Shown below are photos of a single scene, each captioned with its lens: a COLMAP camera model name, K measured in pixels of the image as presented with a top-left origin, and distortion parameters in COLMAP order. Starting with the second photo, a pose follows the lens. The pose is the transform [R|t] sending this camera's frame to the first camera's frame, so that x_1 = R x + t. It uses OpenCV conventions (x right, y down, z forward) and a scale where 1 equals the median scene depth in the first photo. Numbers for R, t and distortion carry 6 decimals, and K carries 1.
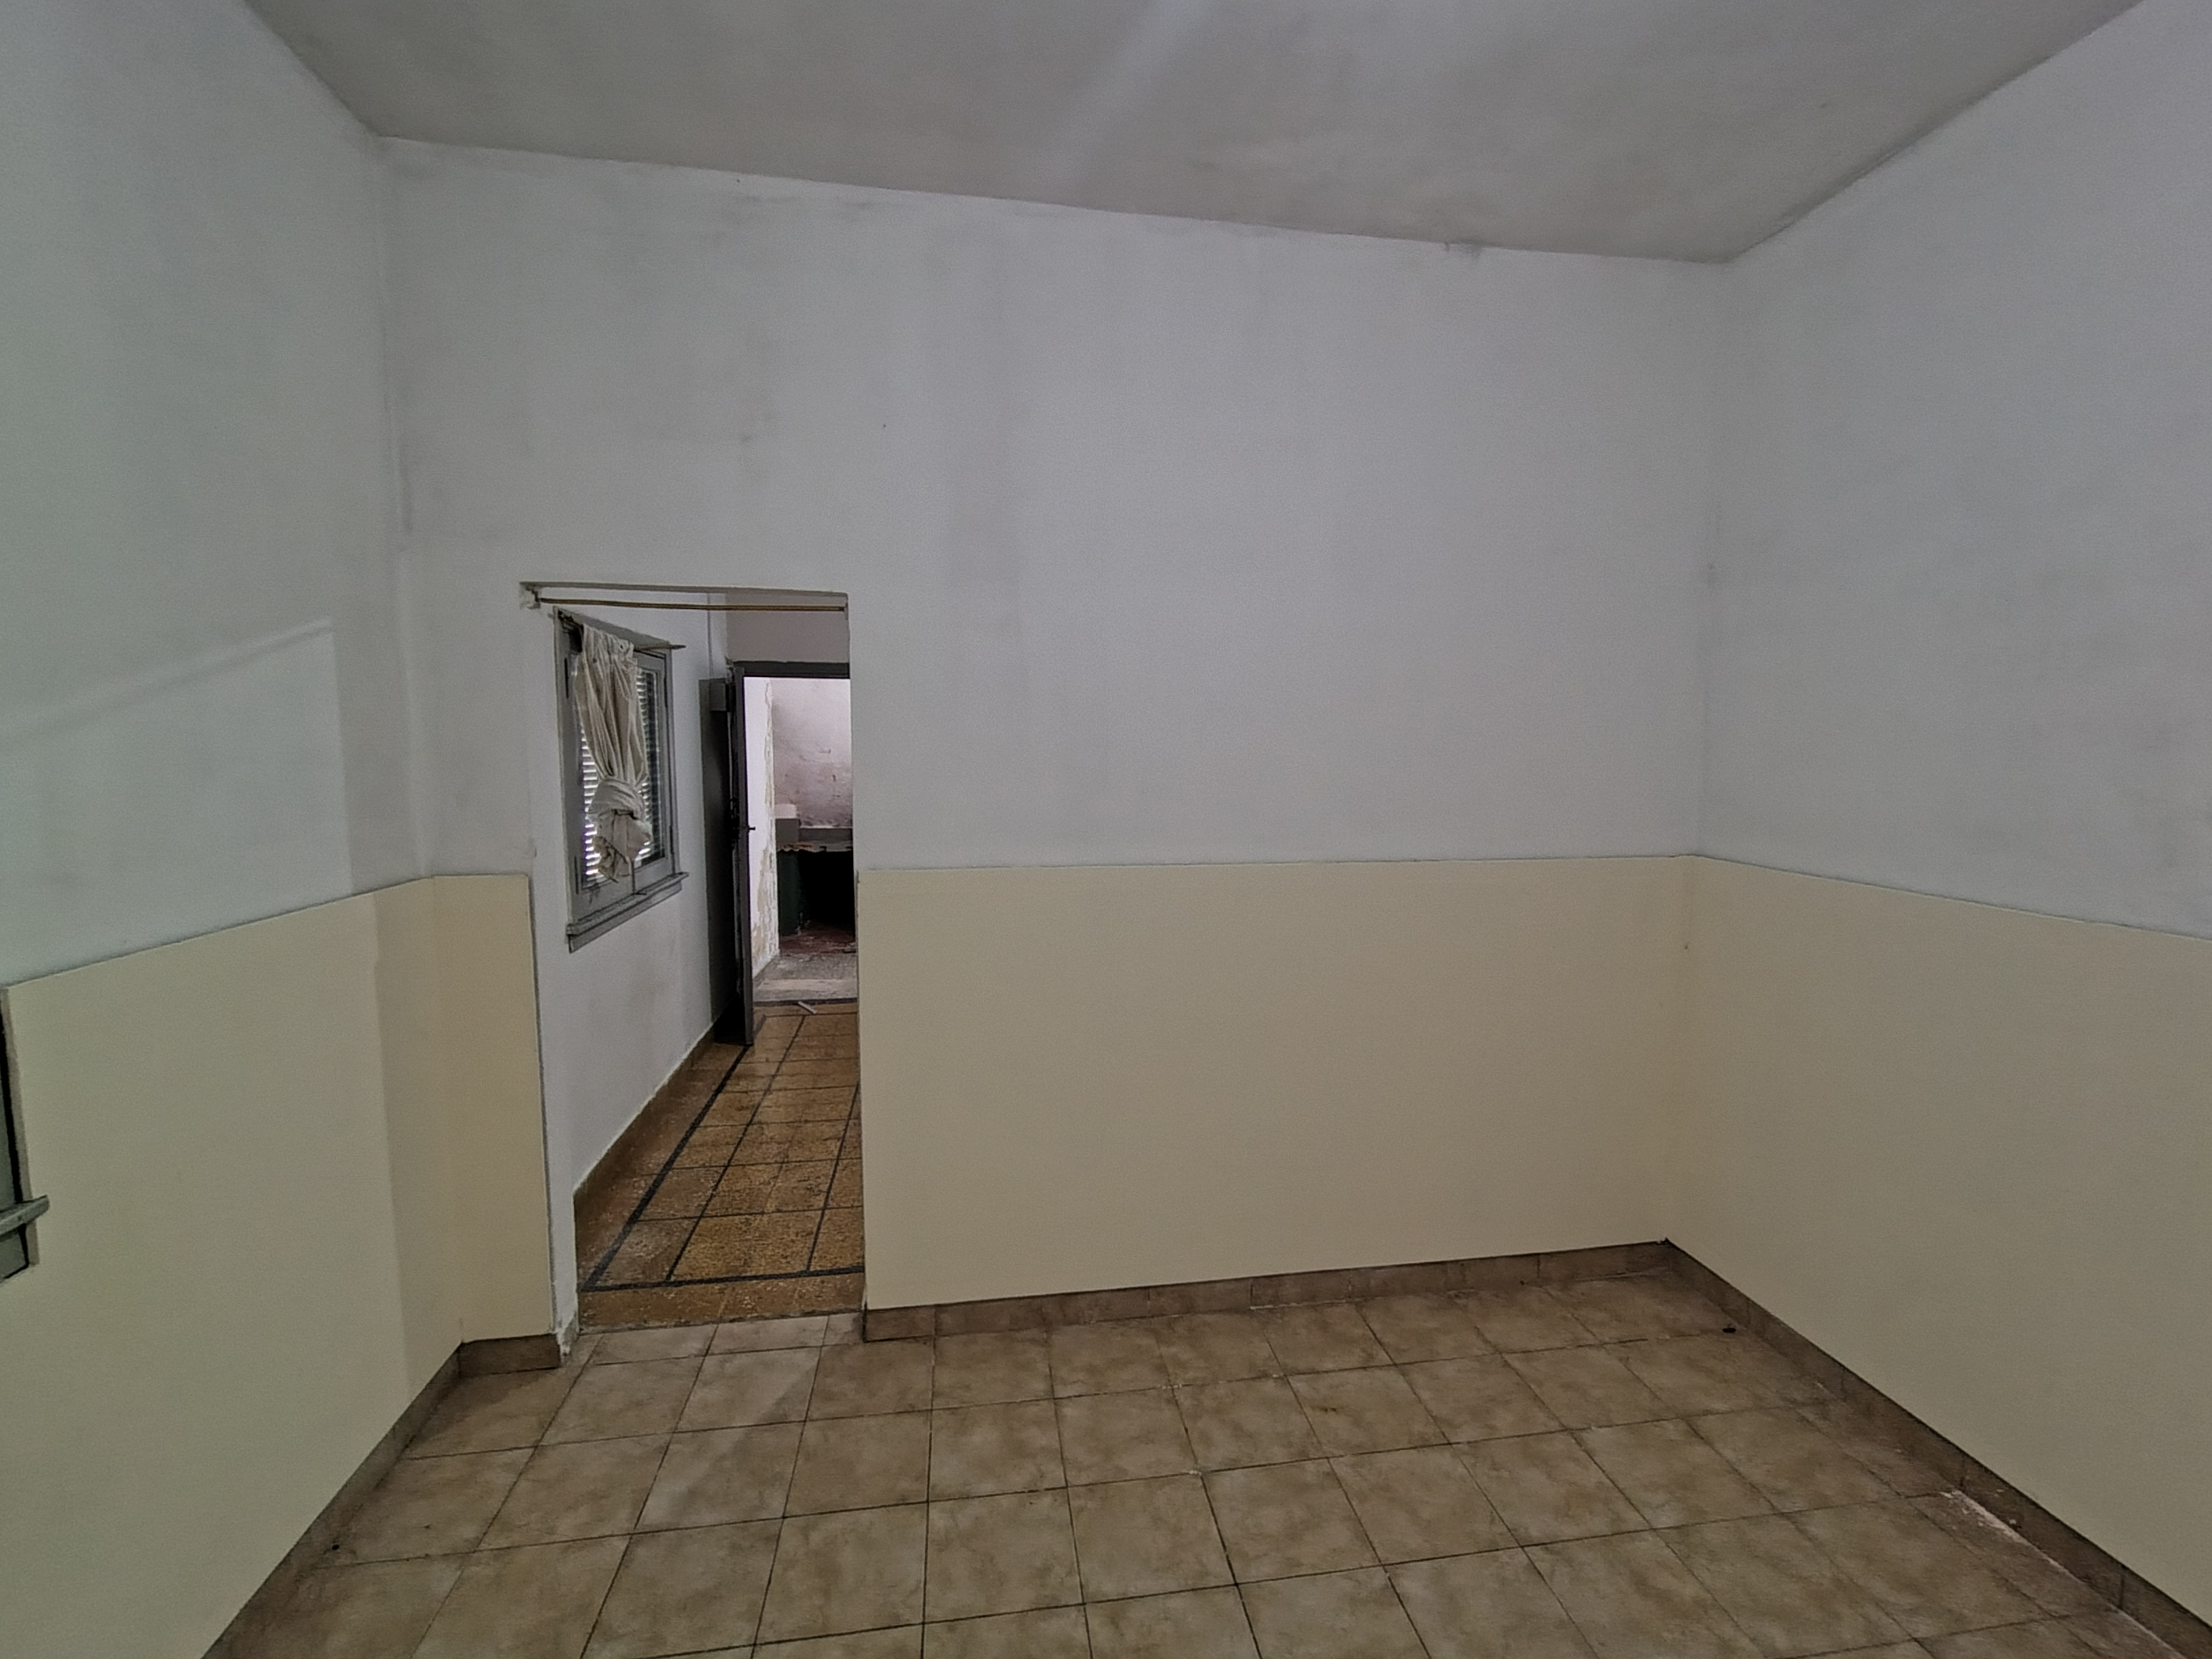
lens RADIAL K [[995.7, 0, 1113.9], [0, 995.7, 837.3], [0, 0, 1]] dist [-0.005400, 0.002753]
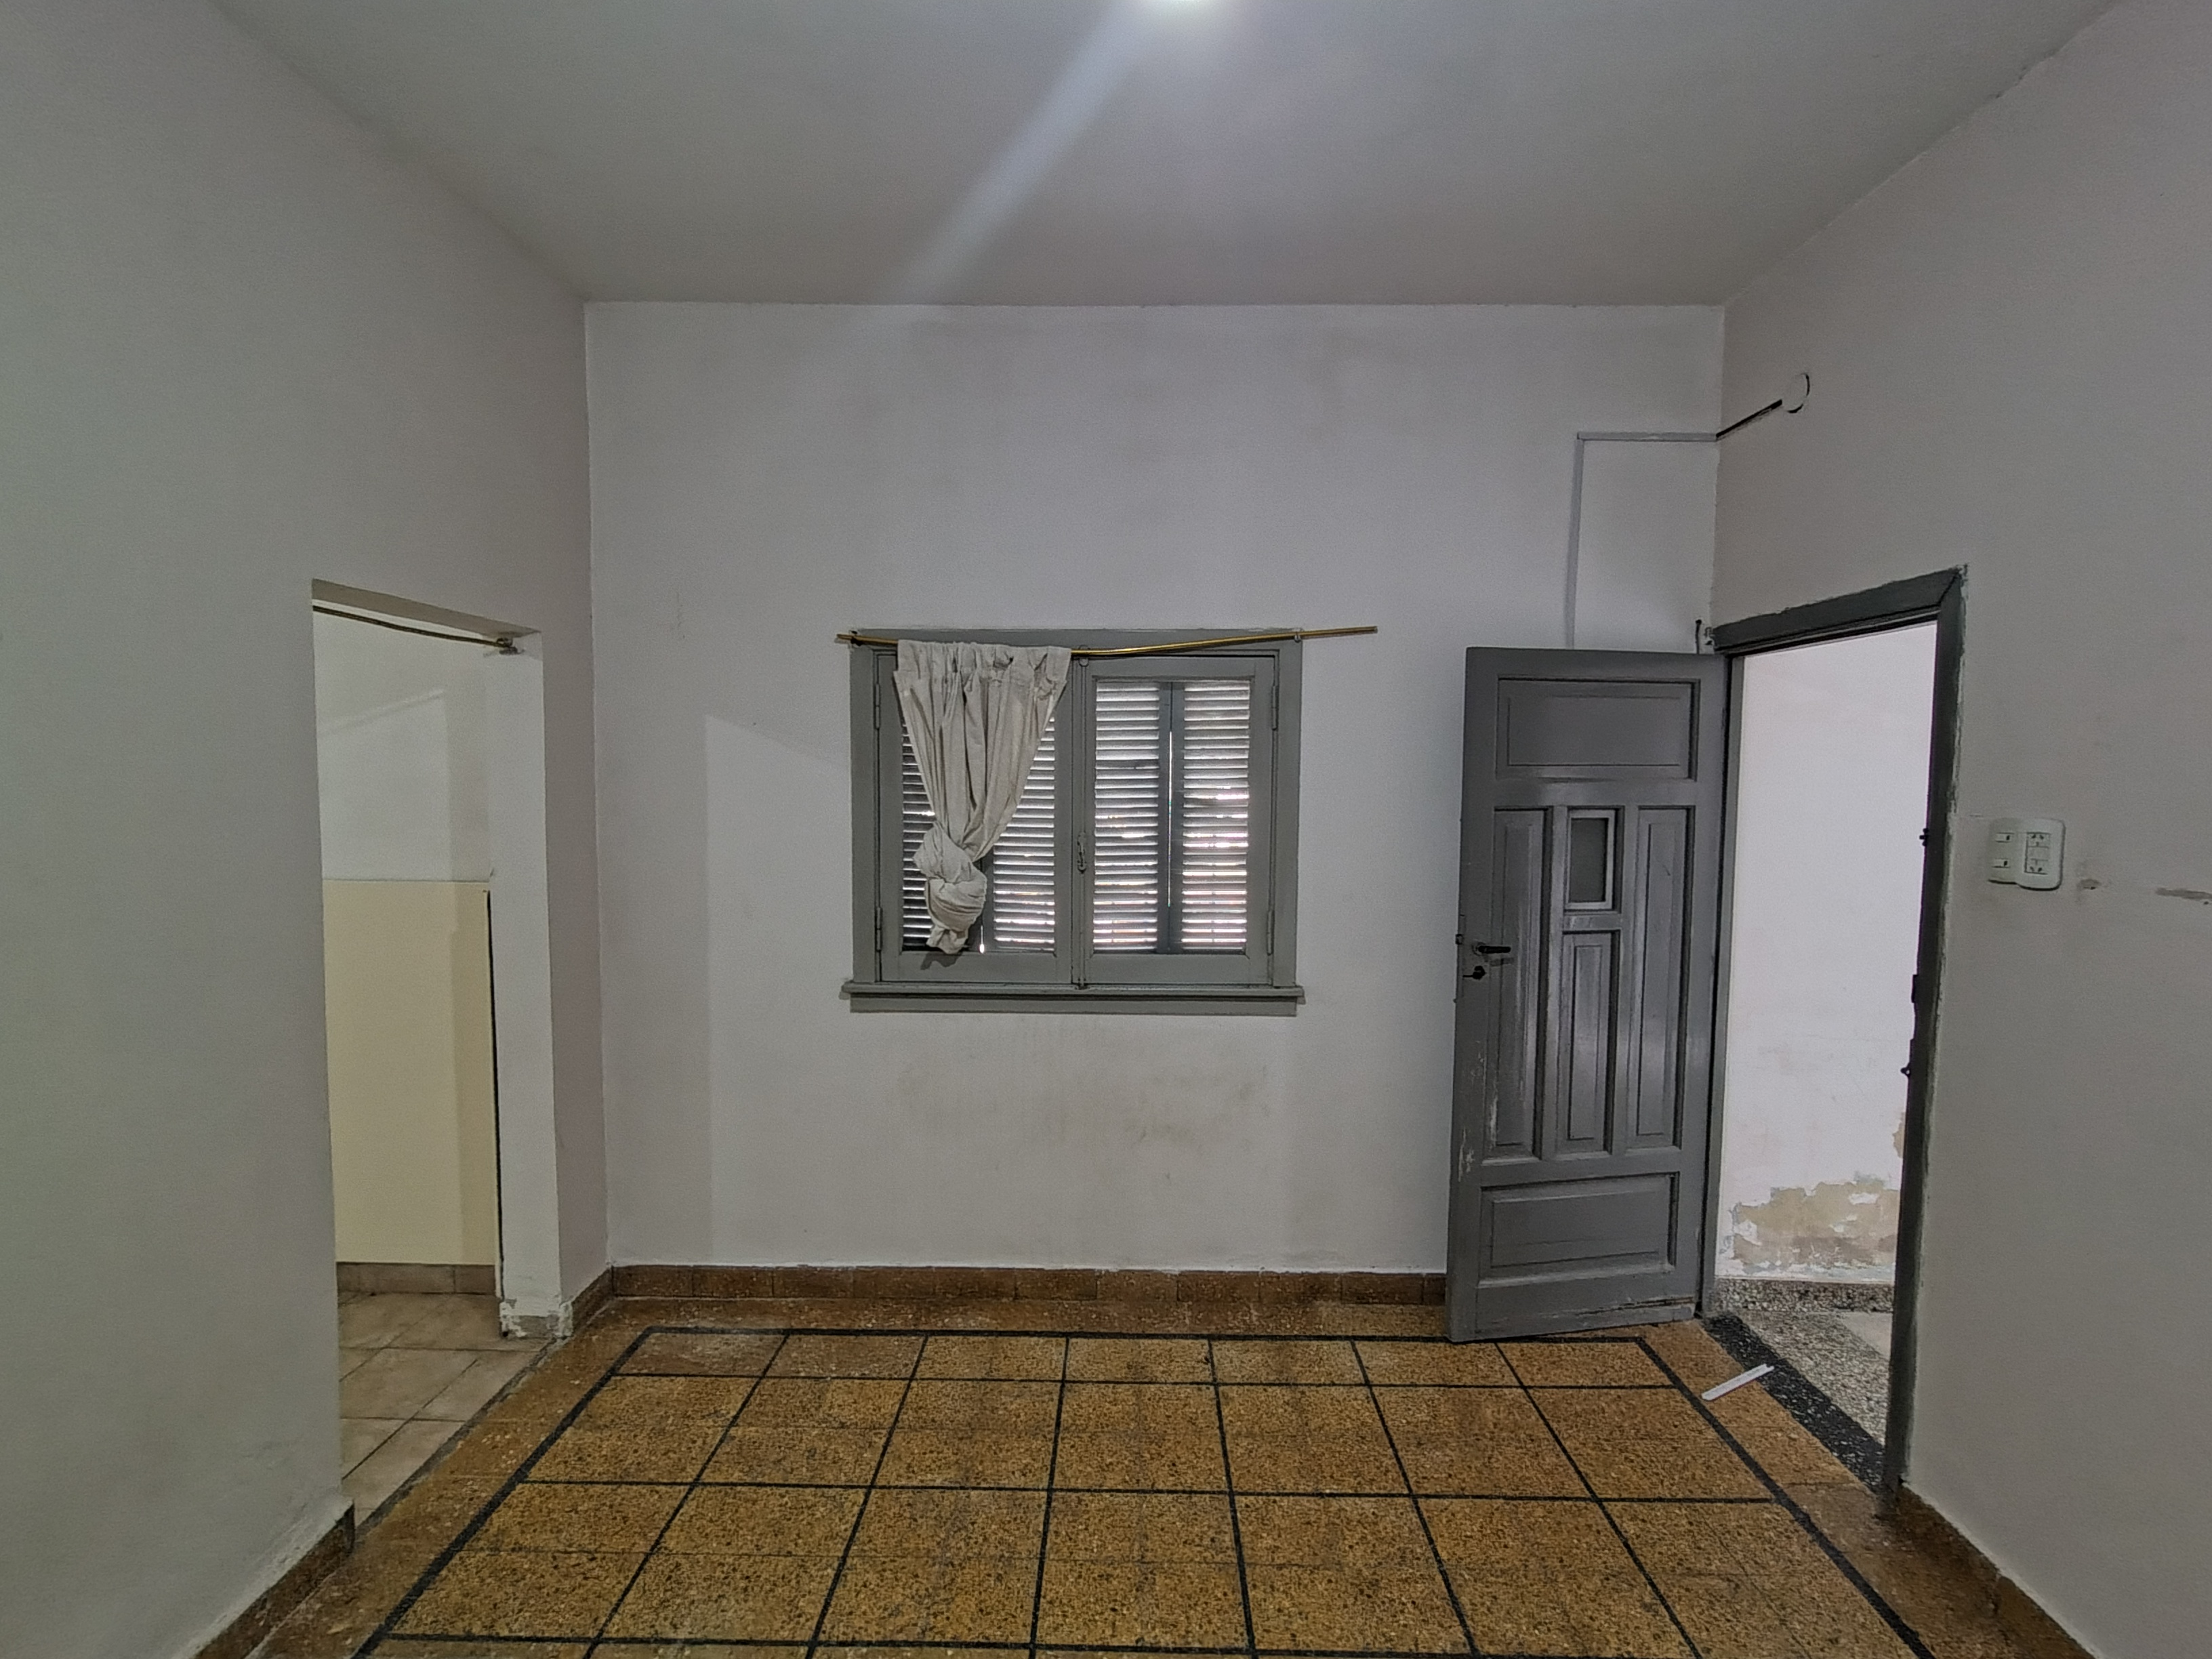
lens RADIAL K [[995.7, 0, 1113.5], [0, 995.7, 830.2], [0, 0, 1]] dist [-0.005400, 0.002753]
pose [[-0.178747, 0.050072, -0.982620, 0.361838], [-0.104032, 0.992144, 0.069481, -0.167618], [0.978380, 0.114643, -0.172134, 1.702812]]
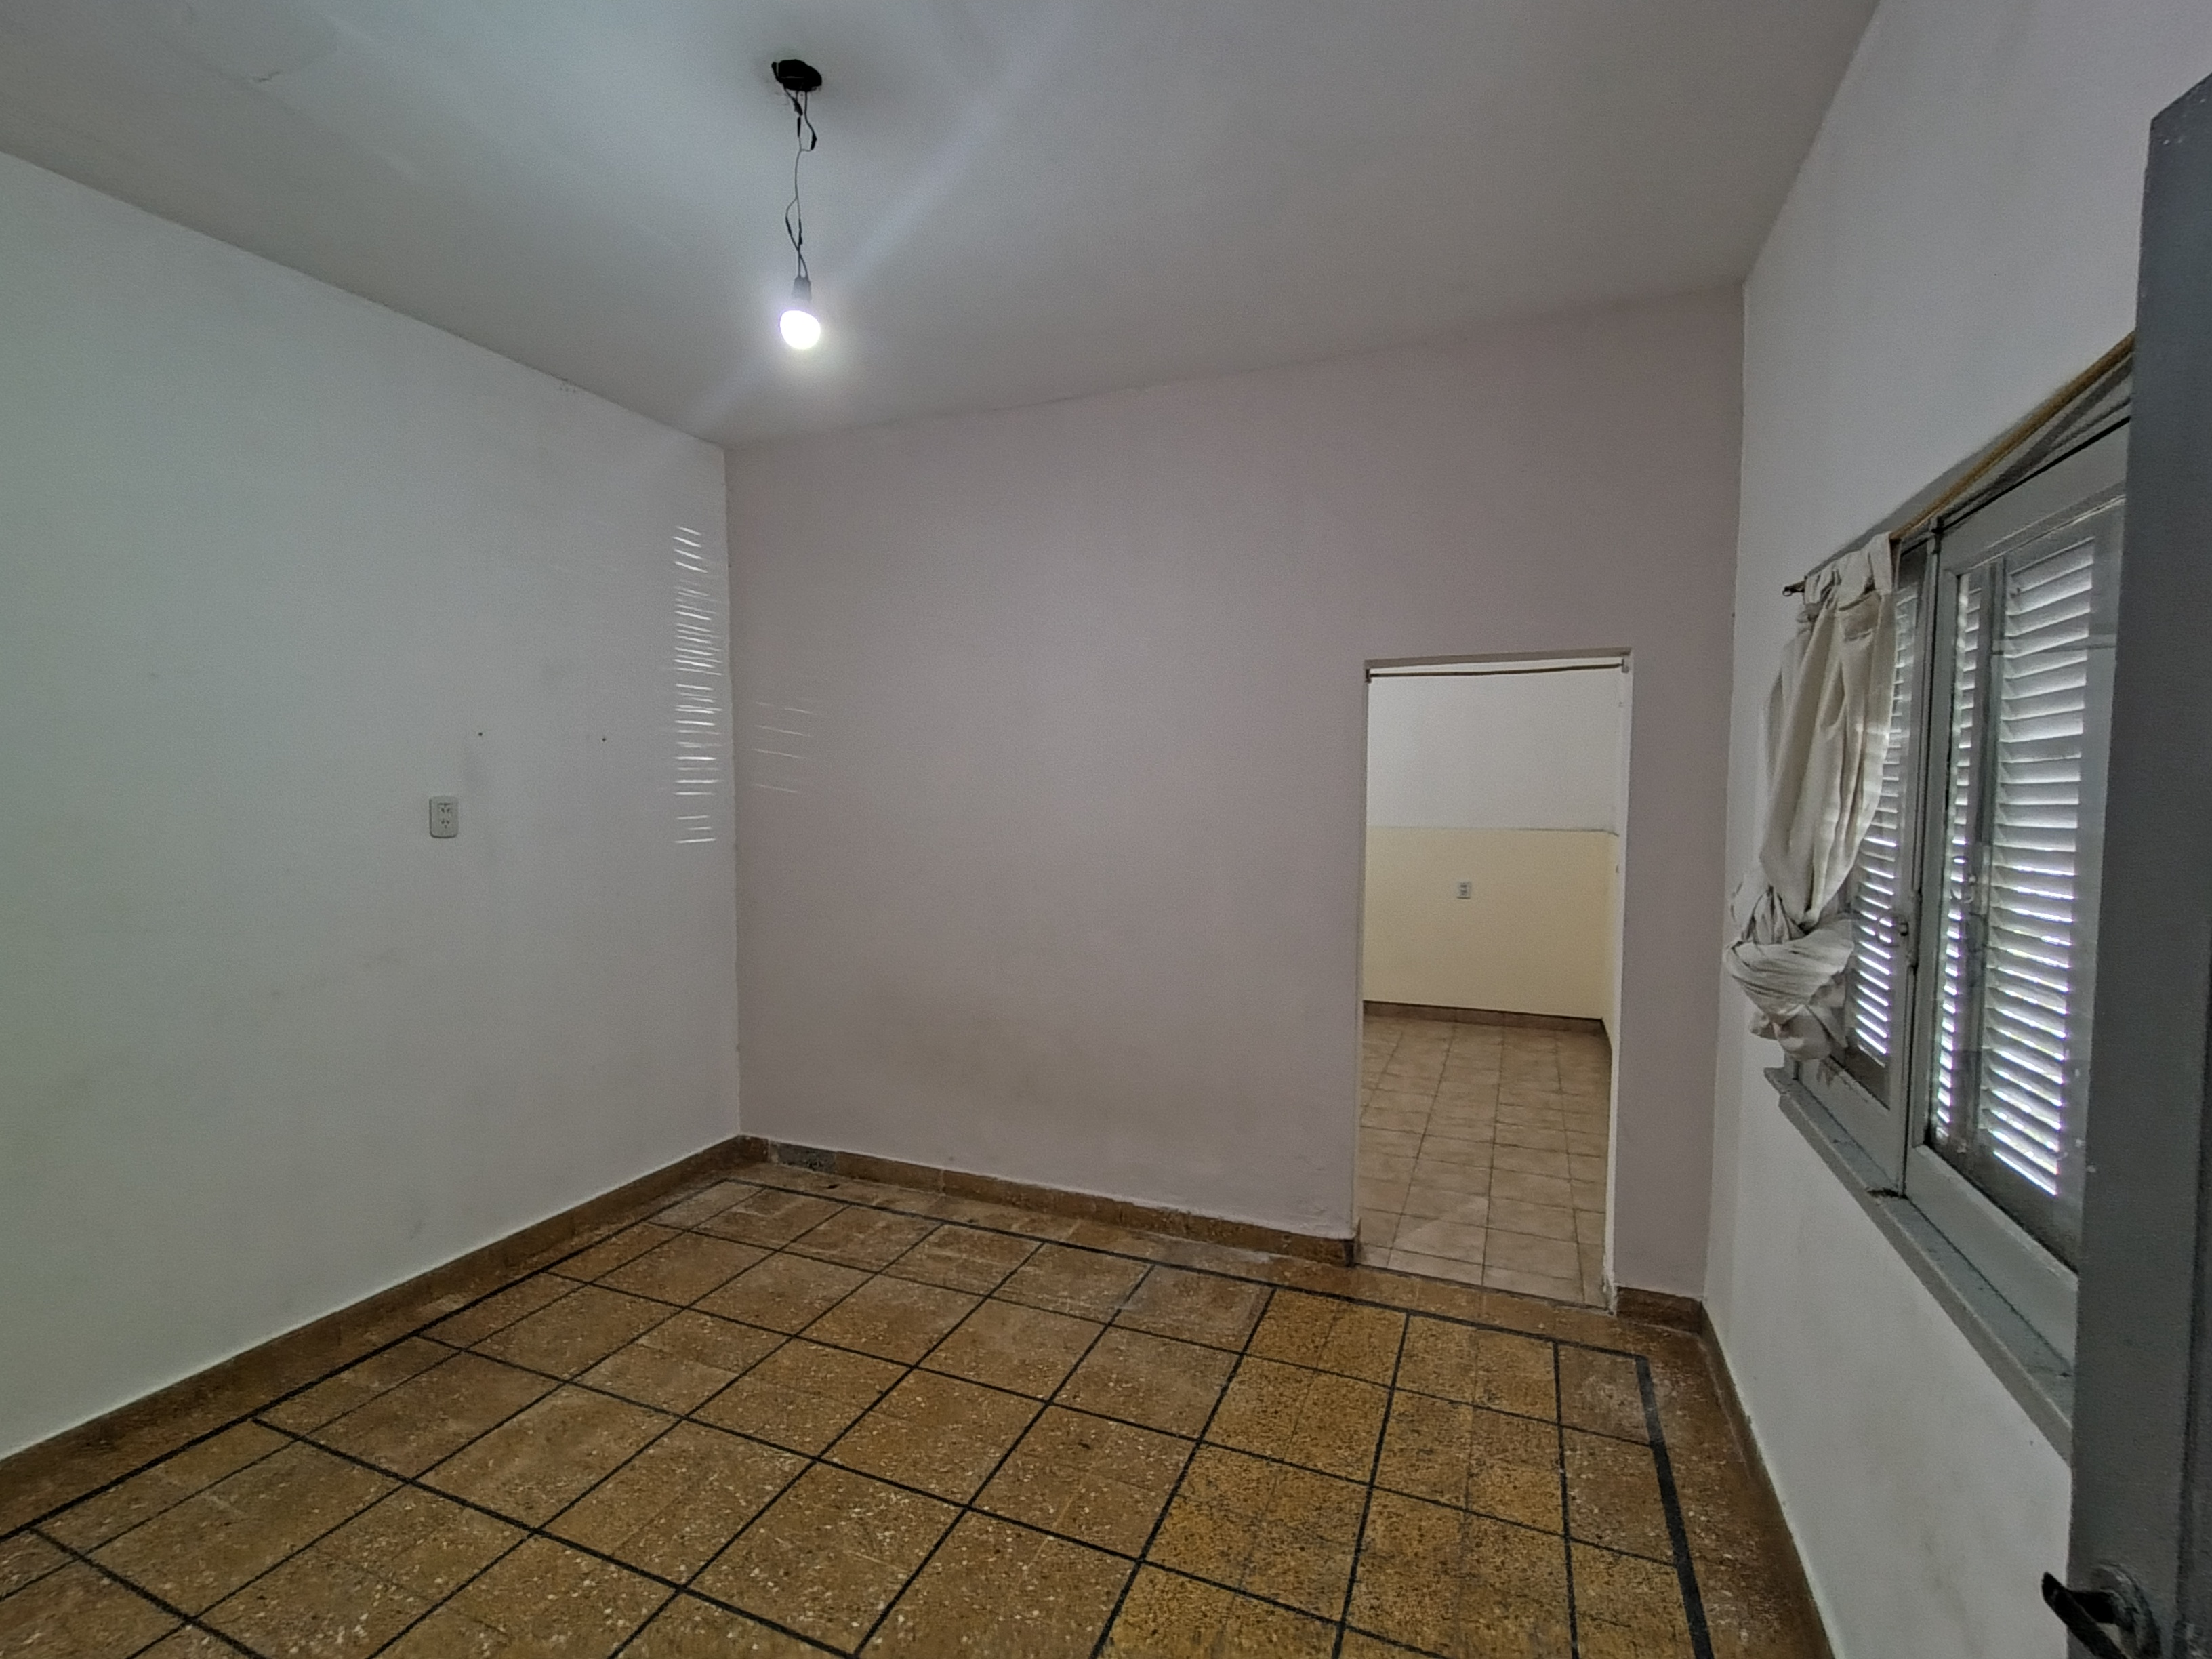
lens RADIAL K [[995.7, 0, 1118.8], [0, 995.7, 839.7], [0, 0, 1]] dist [-0.005400, 0.002753]
pose [[-0.858333, -0.037516, 0.511720, -0.620337], [0.043751, 0.988340, 0.145843, -0.211446], [-0.511225, 0.147570, -0.846683, 2.161417]]
